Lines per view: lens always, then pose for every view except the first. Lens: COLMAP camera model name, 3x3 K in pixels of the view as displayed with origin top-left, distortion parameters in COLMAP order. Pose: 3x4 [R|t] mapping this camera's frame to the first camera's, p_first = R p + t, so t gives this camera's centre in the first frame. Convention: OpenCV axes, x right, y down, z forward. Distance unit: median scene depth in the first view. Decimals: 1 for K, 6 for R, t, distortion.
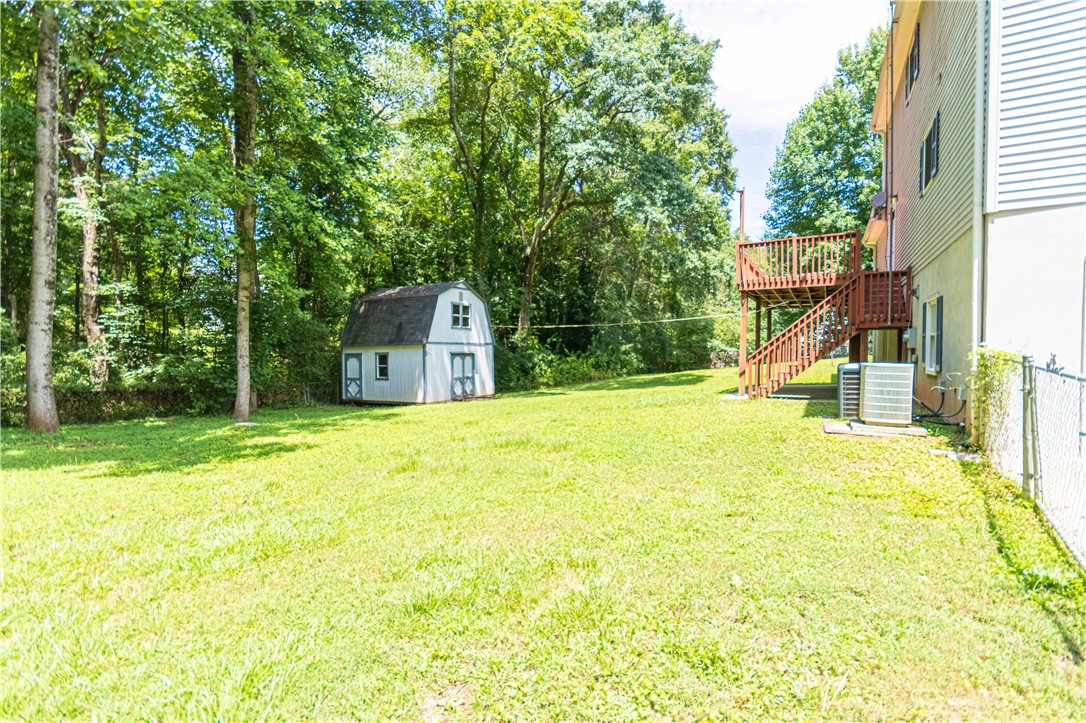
lens RADIAL K [[514.3, 0, 540.2], [0, 514.3, 367.9], [0, 0, 1]] dist [0.002455, 0.000671]
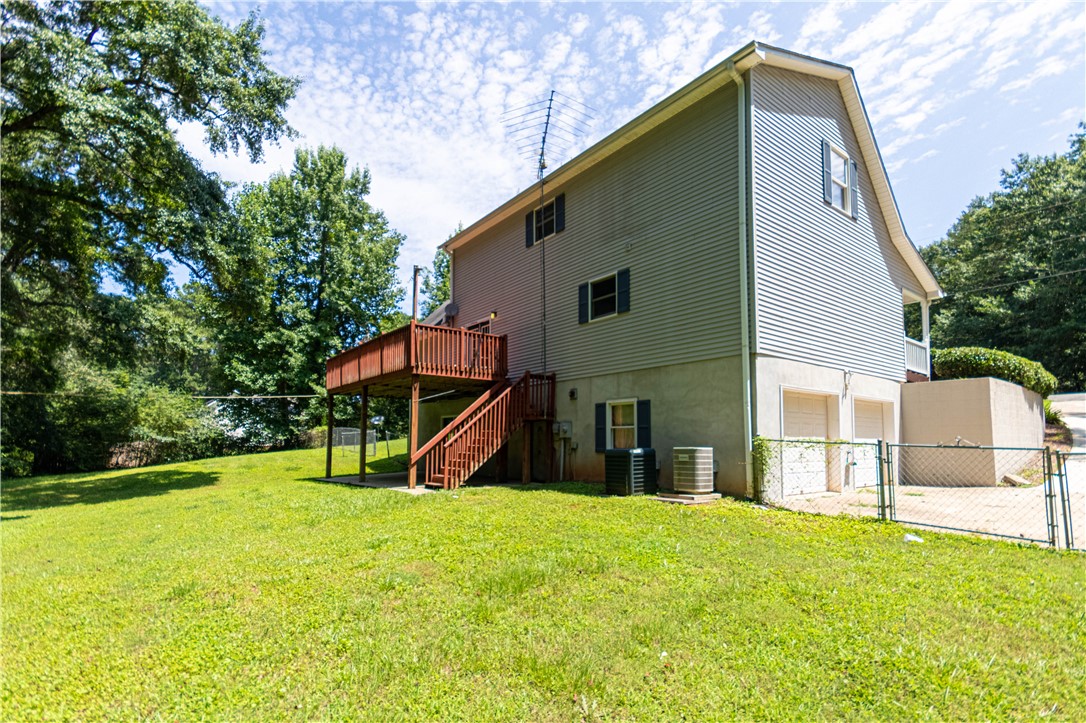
lens RADIAL K [[516.4, 0, 542.6], [0, 516.4, 414.1], [0, 0, 1]] dist [0.001175, 0.000211]
pose [[0.392724, 0.049886, 0.918302, -0.389222], [0.030591, 0.997267, -0.067258, -0.008985], [-0.919147, 0.054506, 0.390125, 0.458414]]
